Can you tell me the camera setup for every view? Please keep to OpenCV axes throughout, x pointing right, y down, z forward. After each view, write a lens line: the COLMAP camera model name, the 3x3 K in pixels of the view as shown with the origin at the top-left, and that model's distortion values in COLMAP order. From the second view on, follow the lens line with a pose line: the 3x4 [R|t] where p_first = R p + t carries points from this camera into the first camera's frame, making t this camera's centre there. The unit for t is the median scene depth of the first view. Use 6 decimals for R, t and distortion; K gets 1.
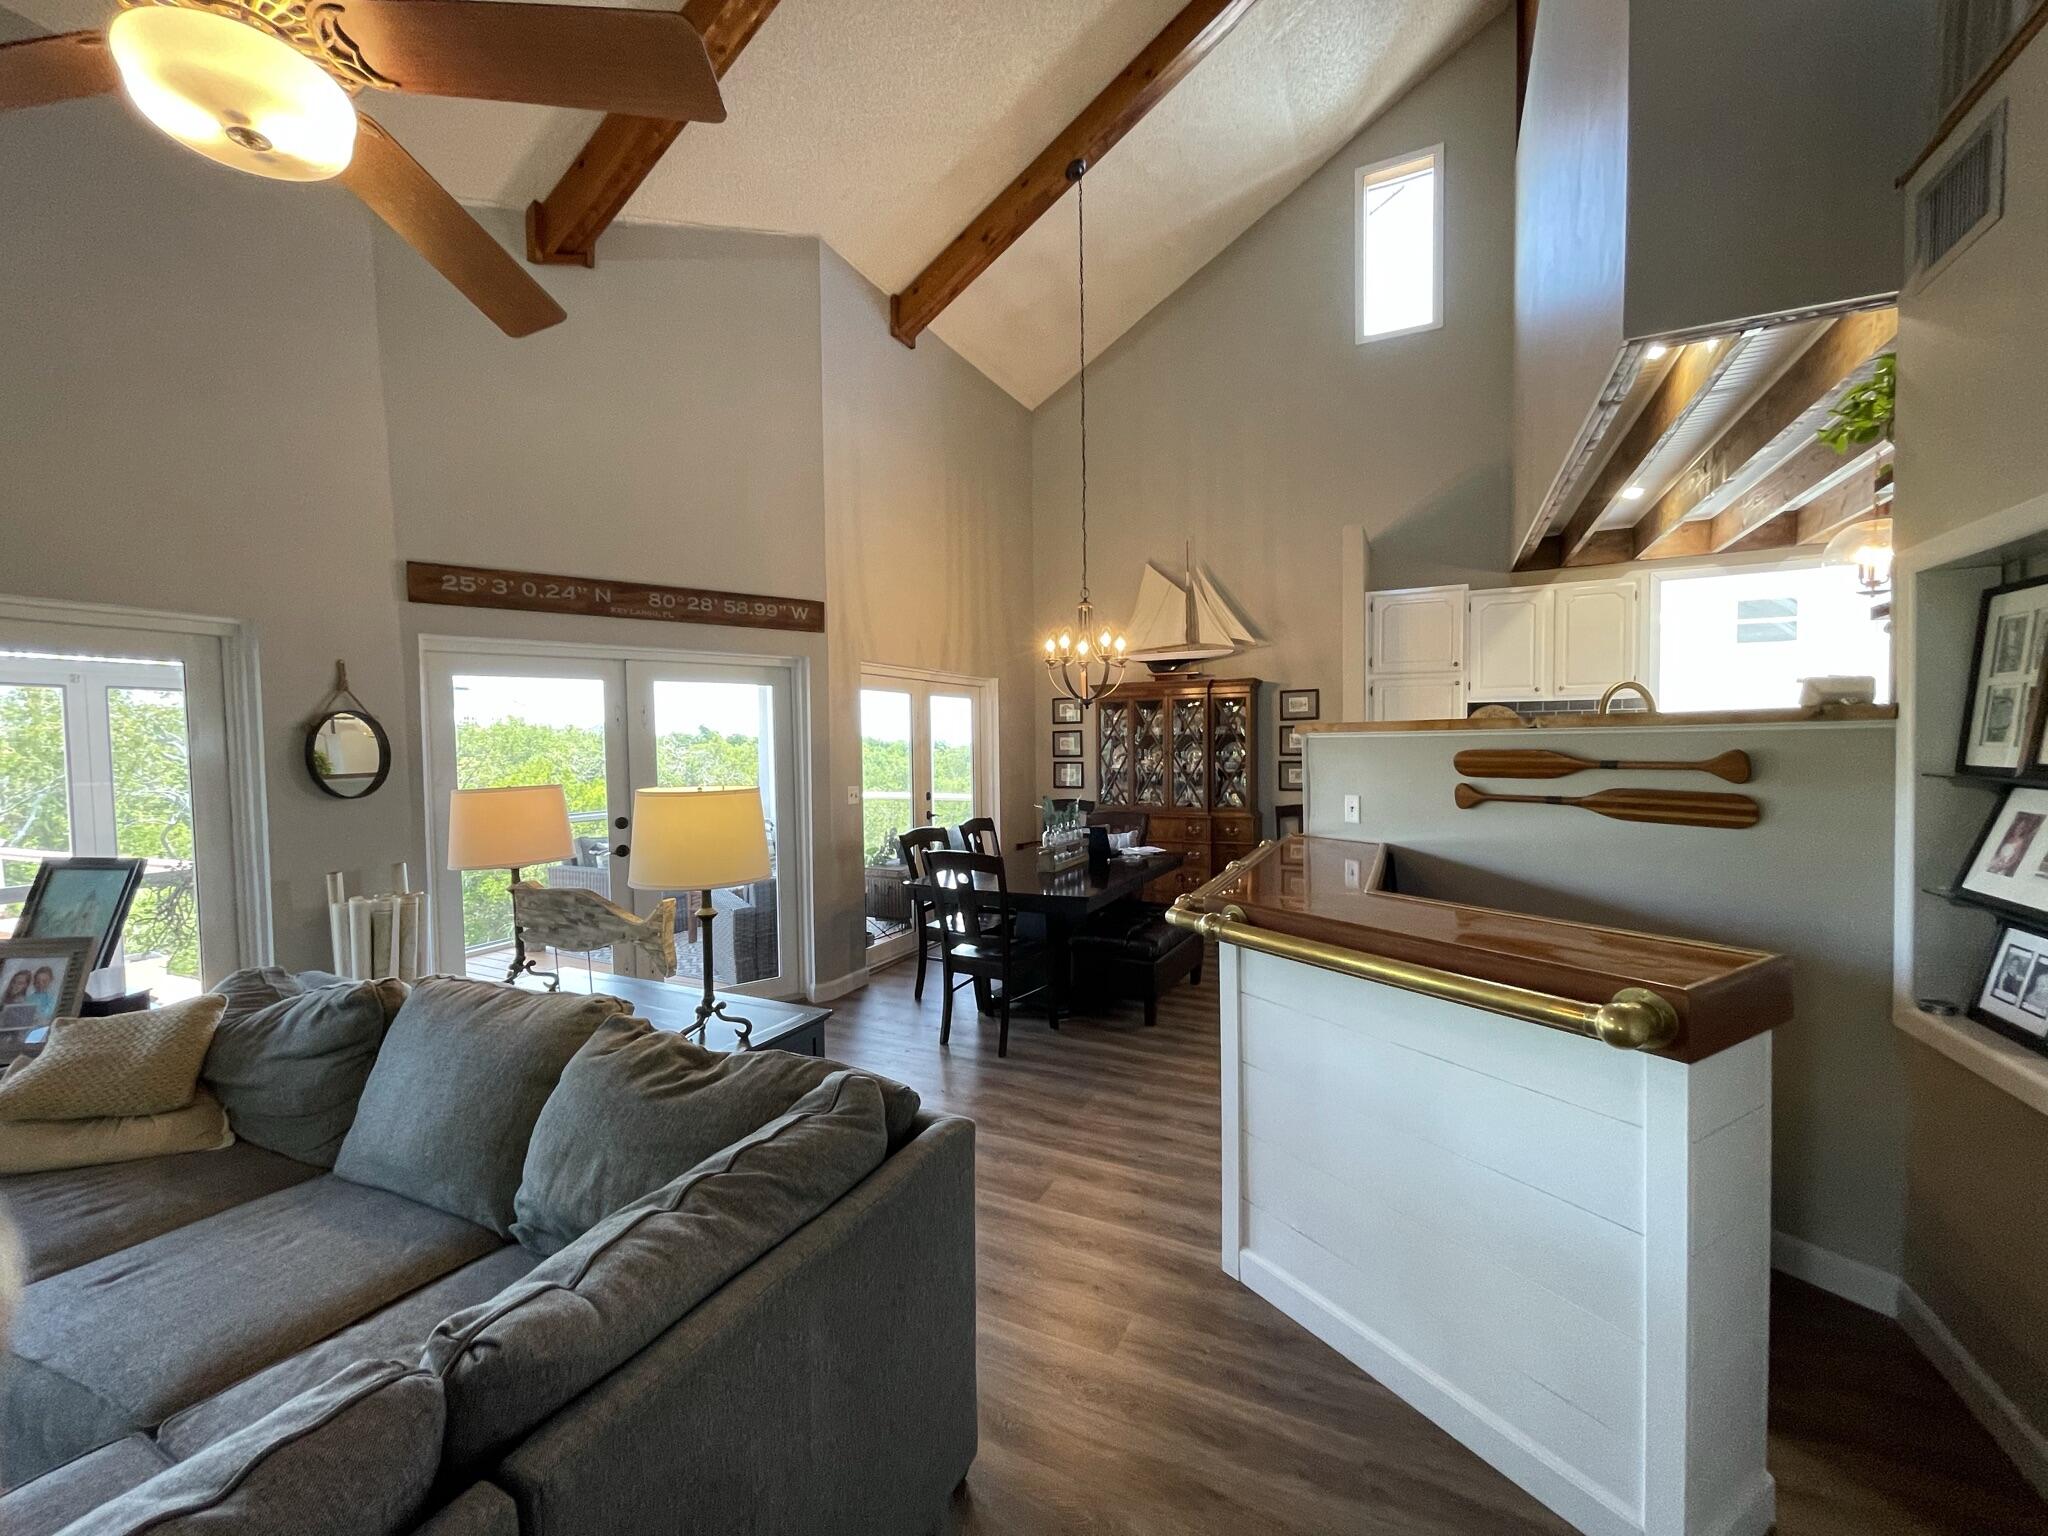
lens RADIAL K [[818.7, 0, 1024.0], [0, 818.7, 768.0], [0, 0, 1]] dist [-0.001336, 0.000017]
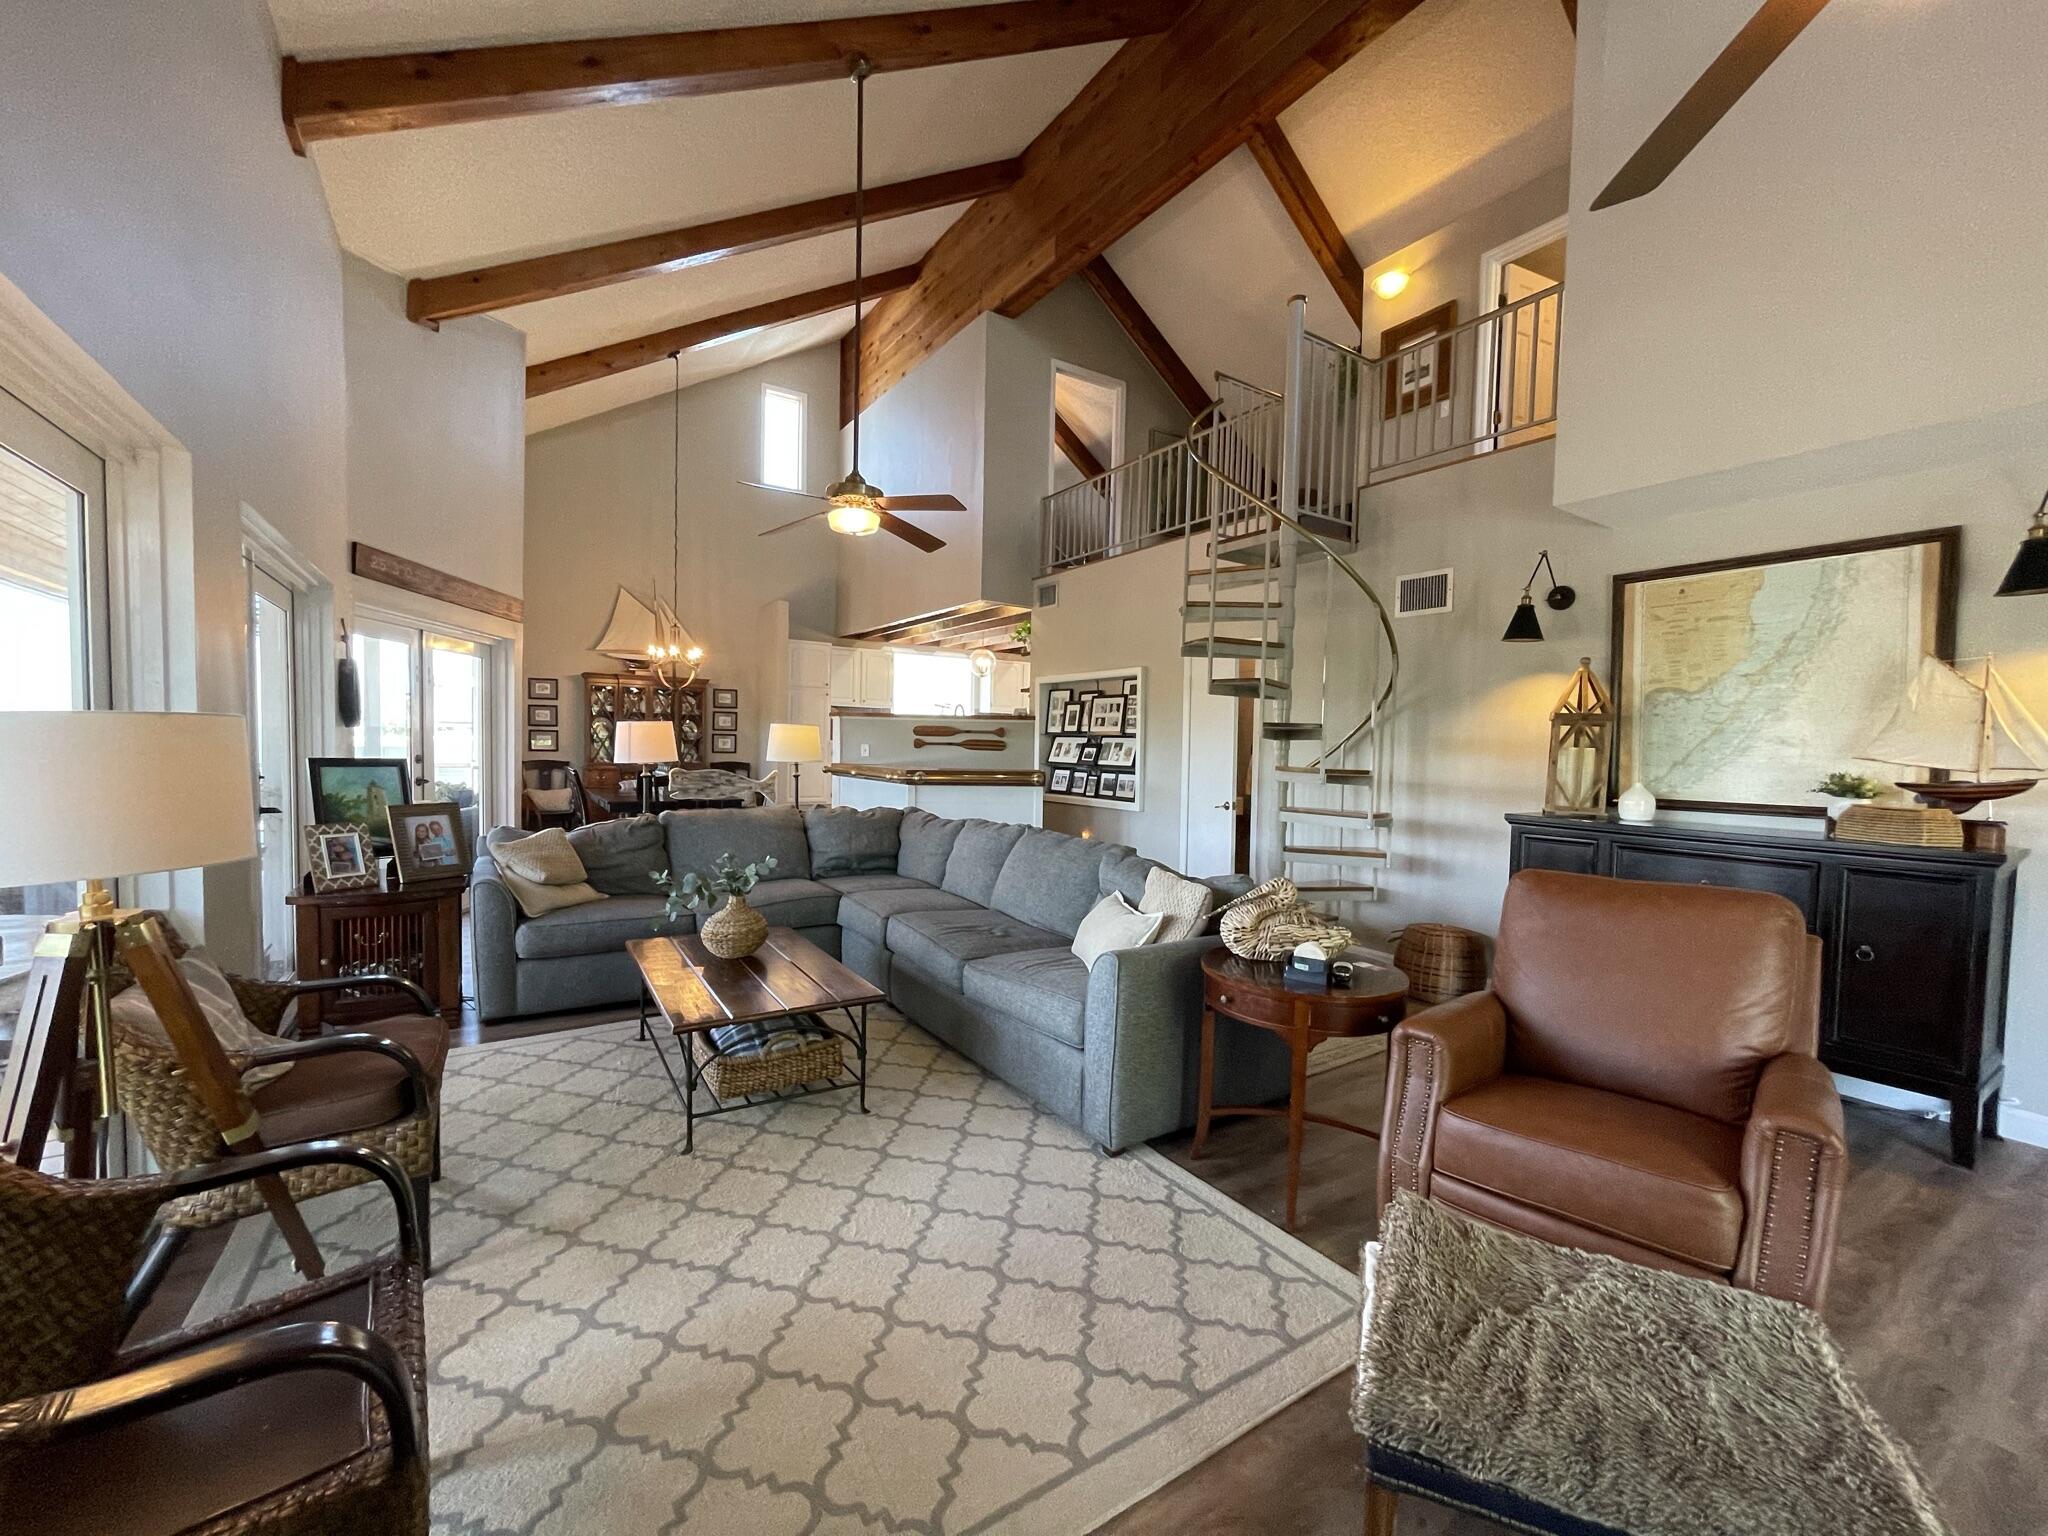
lens RADIAL K [[884.5, 0, 1024.0], [0, 884.5, 768.0], [0, 0, 1]] dist [-0.022416, -0.000012]
pose [[0.493578, 0.002502, 0.869698, -1.153351], [-0.003977, 0.999992, -0.000621, 0.074904], [-0.869692, -0.003152, 0.493584, -0.456479]]
